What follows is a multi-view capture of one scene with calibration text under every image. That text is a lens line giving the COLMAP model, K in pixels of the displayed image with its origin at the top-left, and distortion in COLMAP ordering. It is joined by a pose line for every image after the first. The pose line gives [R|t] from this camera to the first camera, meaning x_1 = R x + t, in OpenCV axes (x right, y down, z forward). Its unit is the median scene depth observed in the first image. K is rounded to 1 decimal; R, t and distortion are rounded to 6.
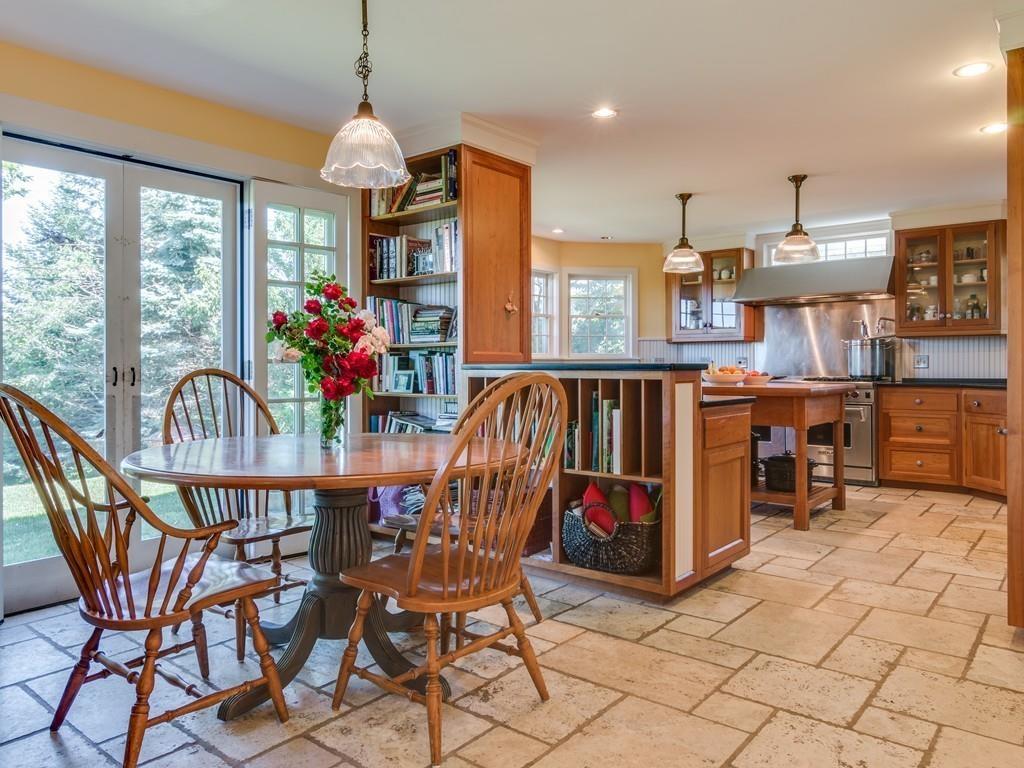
lens RADIAL K [[724.3, 0, 500.7], [0, 724.3, 370.5], [0, 0, 1]] dist [0.000080, -0.008013]
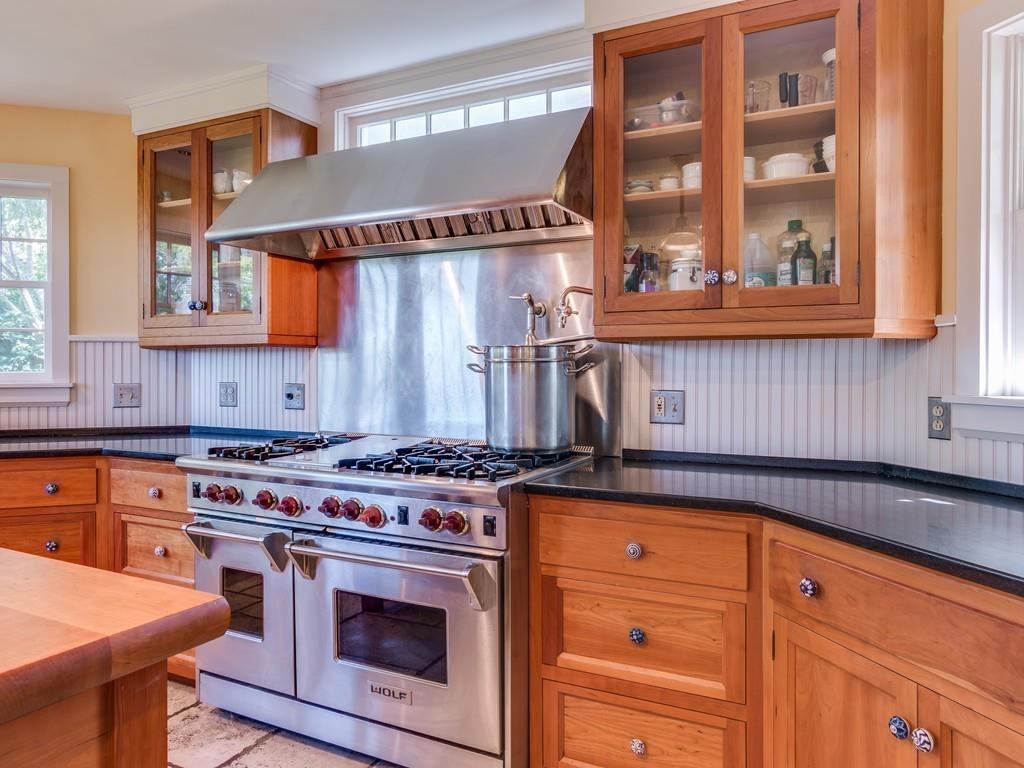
lens RADIAL K [[724.3, 0, 507.5], [0, 724.3, 380.6], [0, 0, 1]] dist [0.000080, -0.008013]
pose [[0.976274, -0.002114, 0.216529, 0.442585], [-0.001082, 0.999892, 0.014638, -0.032528], [-0.216536, -0.014525, 0.976166, 0.689038]]
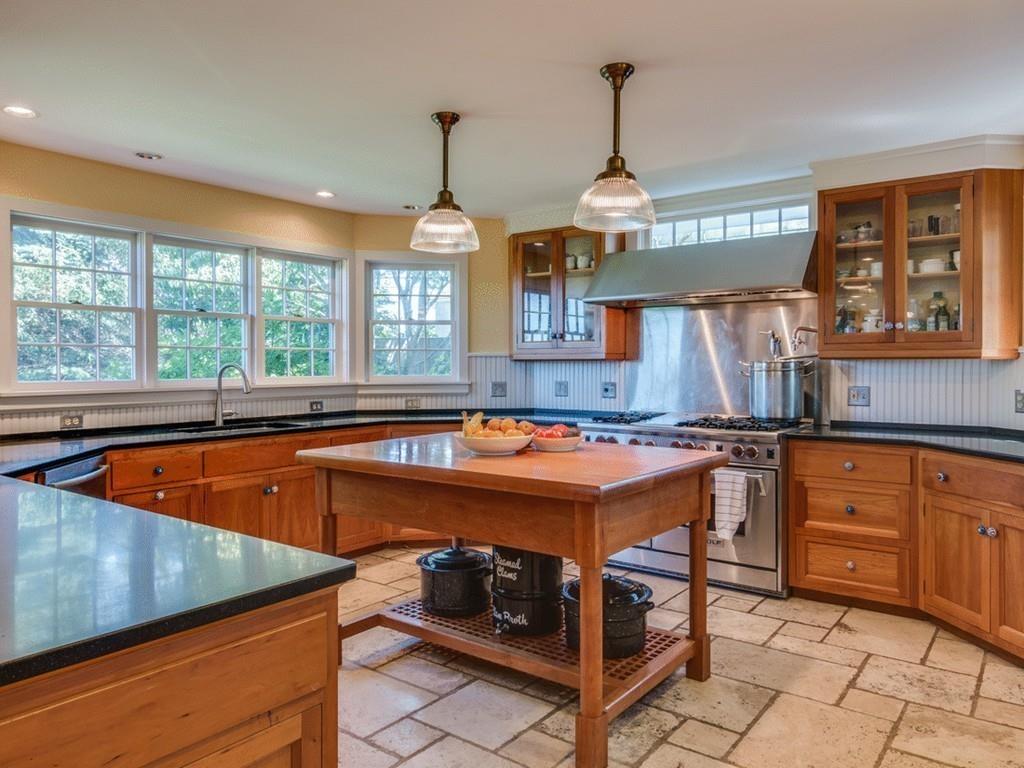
lens RADIAL K [[724.3, 0, 503.3], [0, 724.3, 377.8], [0, 0, 1]] dist [0.000080, -0.008013]
pose [[0.999251, -0.001101, 0.038683, 0.251432], [0.000604, 0.999917, 0.012856, -0.038811], [-0.038694, -0.012823, 0.999169, 0.385577]]
